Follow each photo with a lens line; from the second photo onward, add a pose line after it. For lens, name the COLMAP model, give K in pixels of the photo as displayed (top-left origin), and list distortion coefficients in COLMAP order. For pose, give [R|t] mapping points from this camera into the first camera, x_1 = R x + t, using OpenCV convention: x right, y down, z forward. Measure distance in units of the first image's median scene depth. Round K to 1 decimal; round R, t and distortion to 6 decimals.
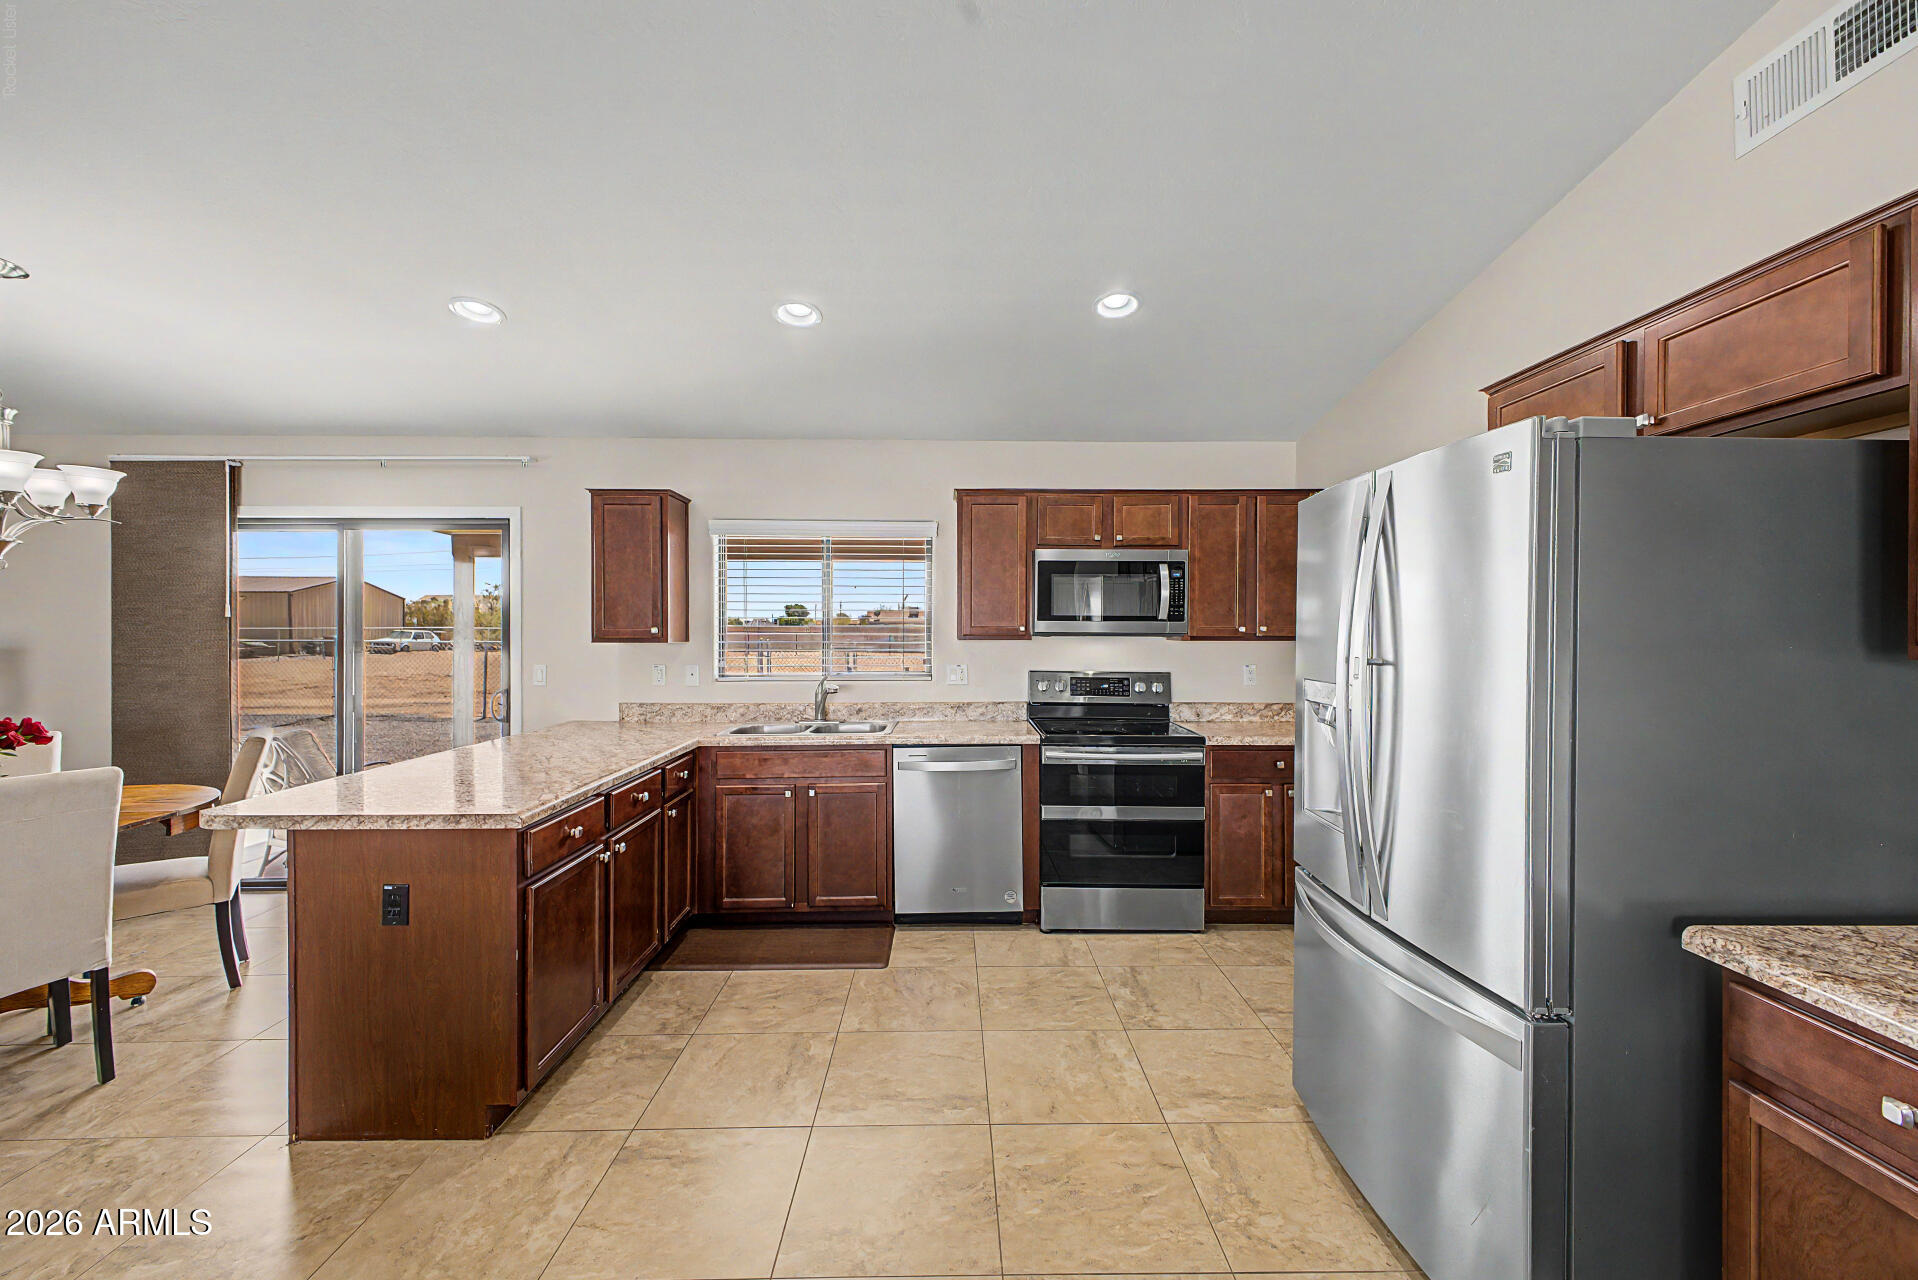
lens RADIAL K [[750.0, 0, 959.0], [0, 750.0, 640.0], [0, 0, 1]] dist [0.007006, -0.000100]
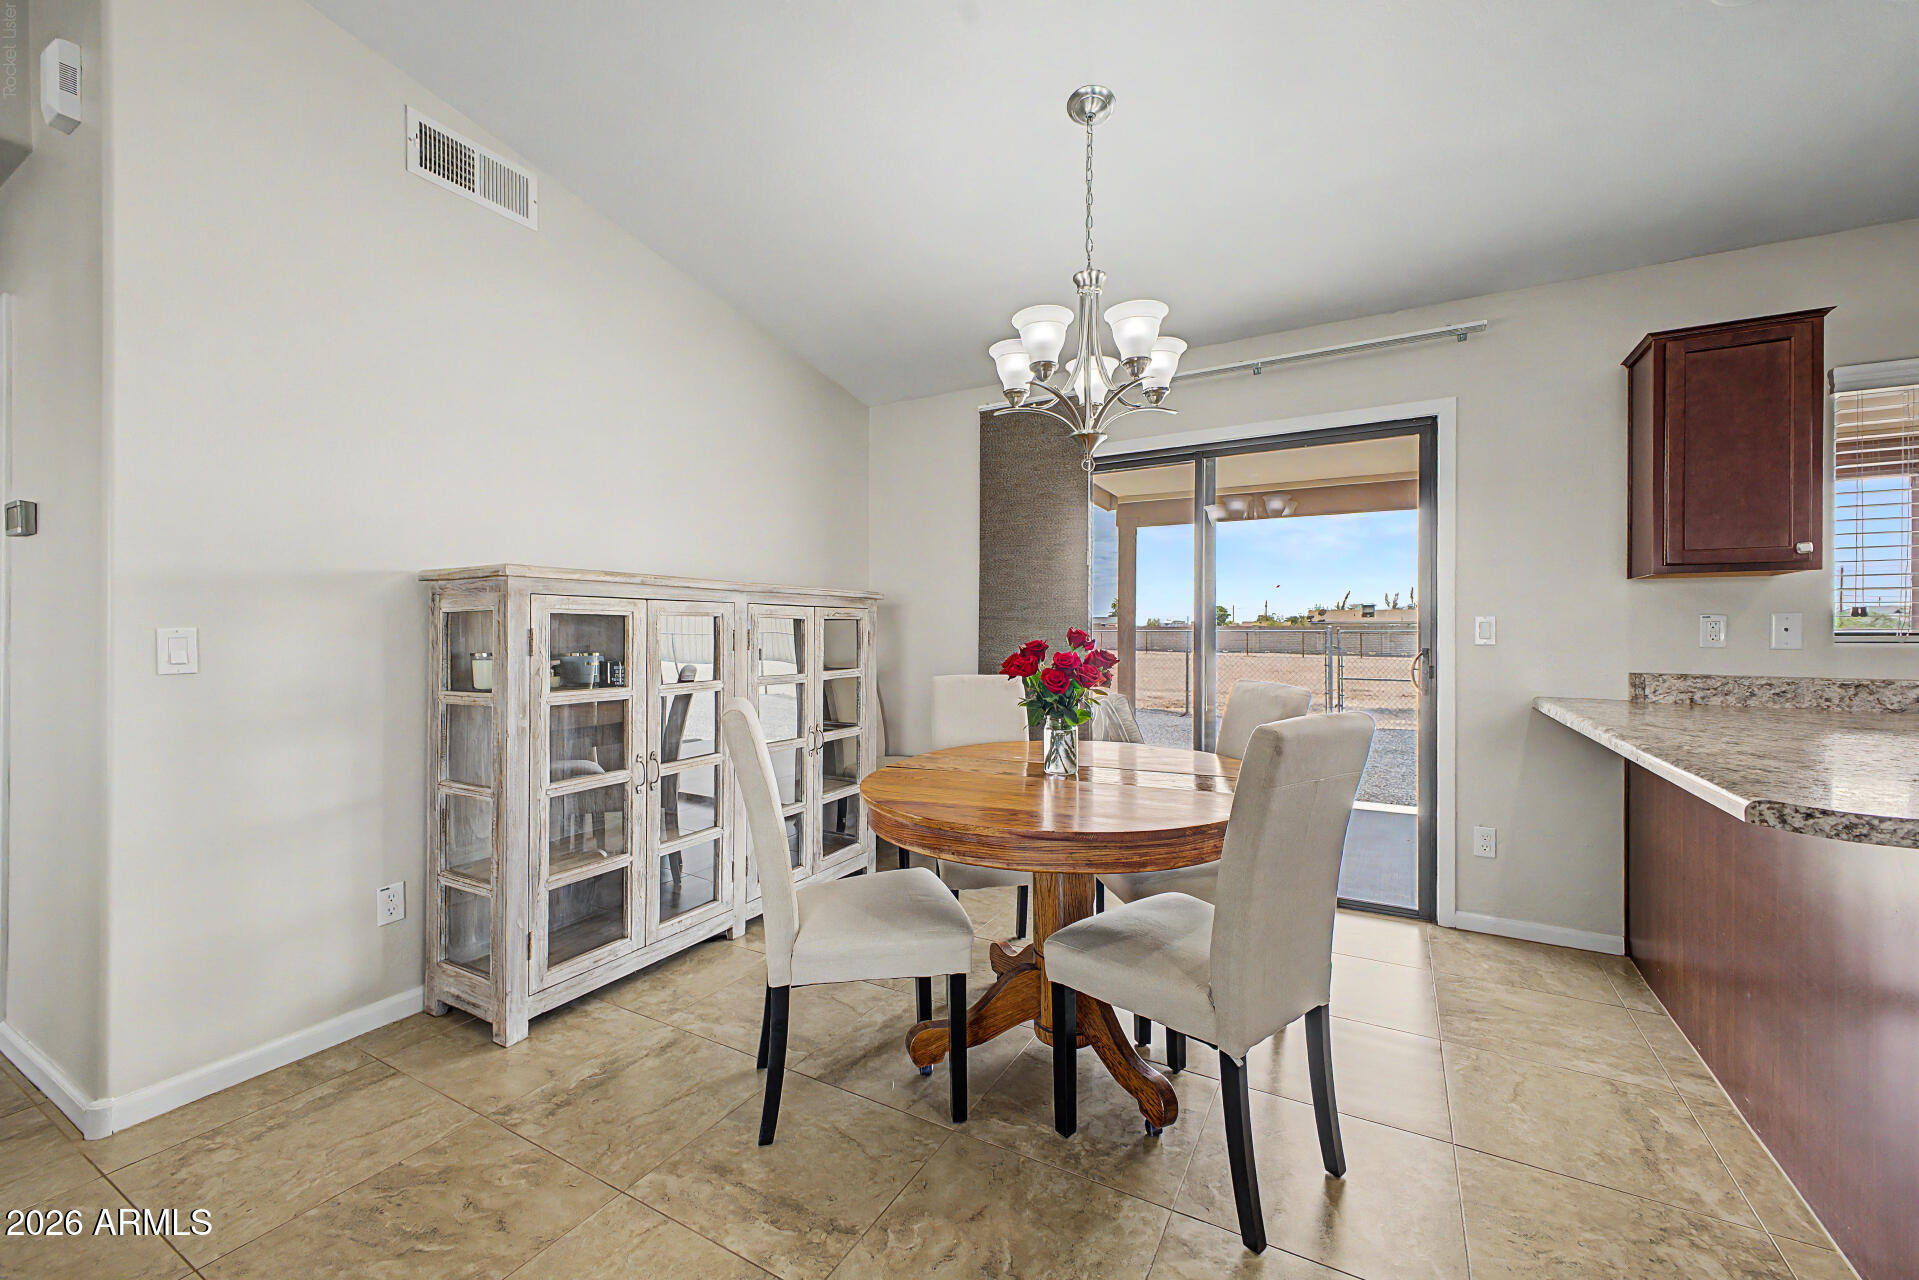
lens RADIAL K [[760.1, 0, 963.0], [0, 760.1, 635.8], [0, 0, 1]] dist [0.006222, -0.000192]
pose [[0.865173, 0.002587, -0.501467, -0.689726], [-0.007648, 0.999938, -0.008036, 0.067764], [0.501415, 0.010788, 0.865139, 0.151081]]
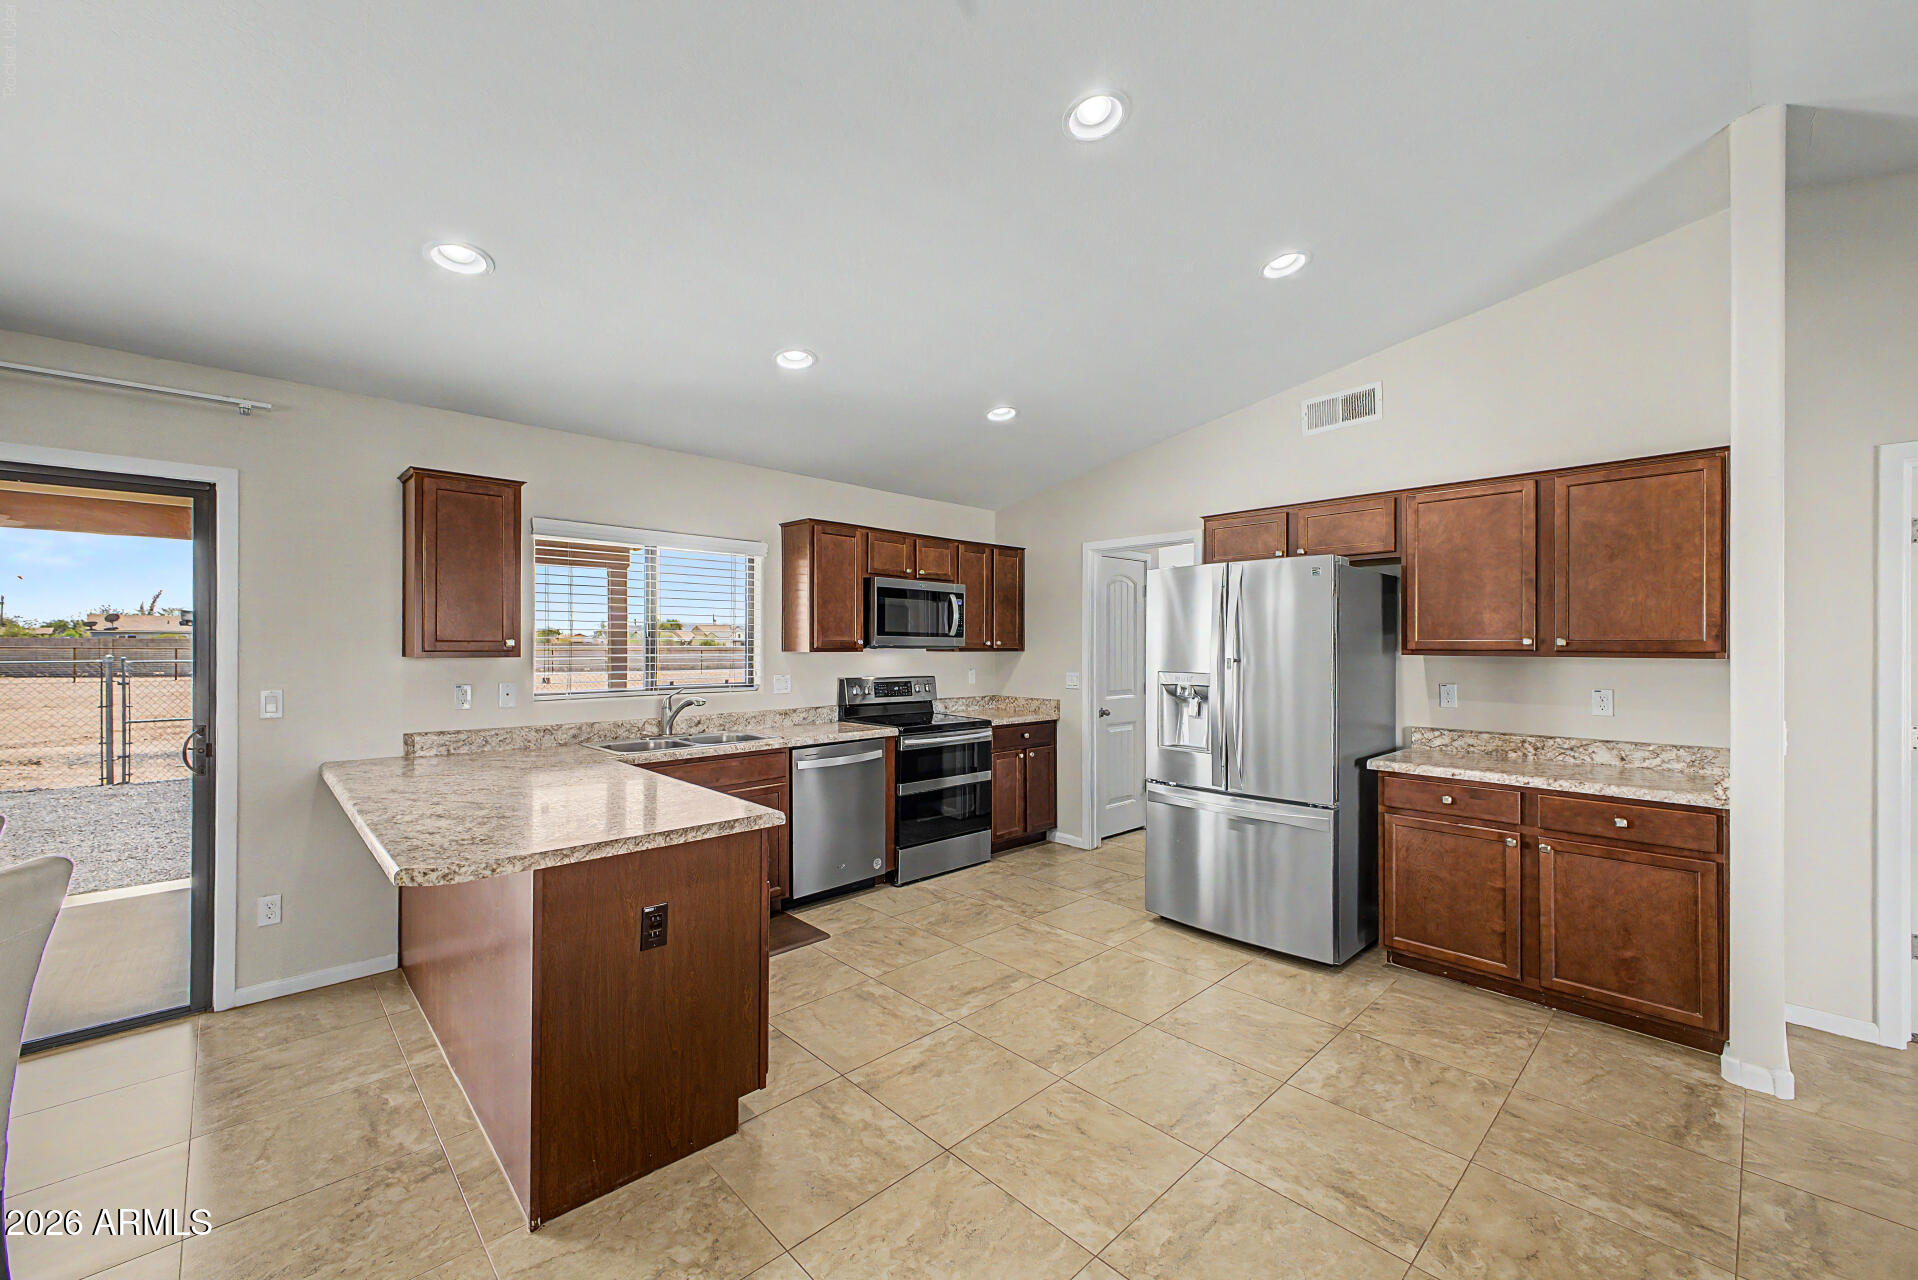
lens RADIAL K [[756.0, 0, 955.9], [0, 756.0, 643.3], [0, 0, 1]] dist [0.006633, -0.000123]
pose [[0.731515, 0.002726, 0.681820, -0.636760], [0.007411, 0.999901, -0.011949, 0.002016], [-0.681785, 0.013794, 0.731423, 0.013739]]
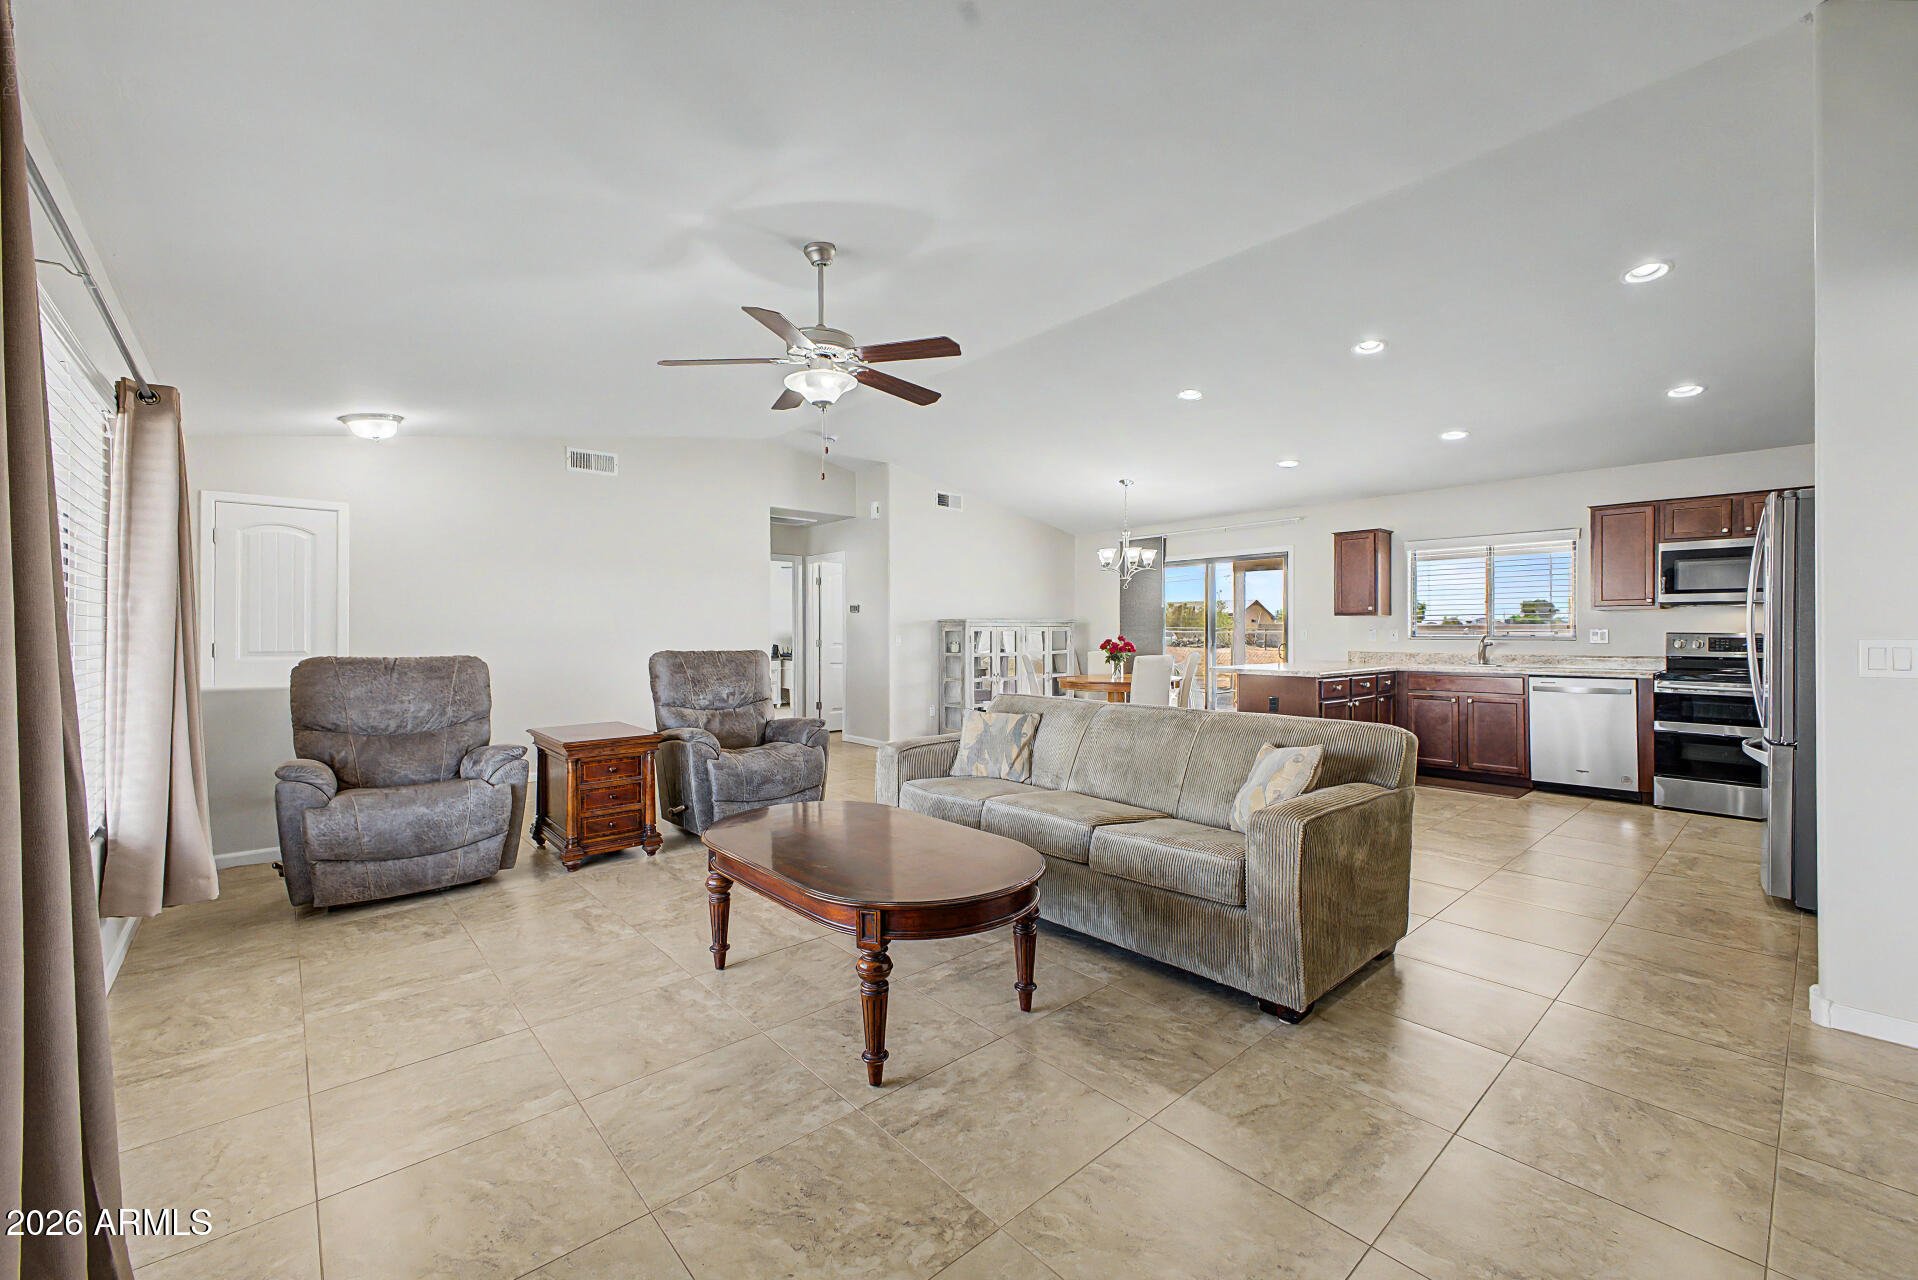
lens RADIAL K [[759.7, 0, 962.5], [0, 759.7, 635.8], [0, 0, 1]] dist [0.006222, -0.000192]
pose [[0.654416, 0.002091, -0.756132, 0.329982], [-0.009723, 0.999937, -0.005651, 0.072963], [0.756072, 0.011050, 0.654395, -0.921775]]
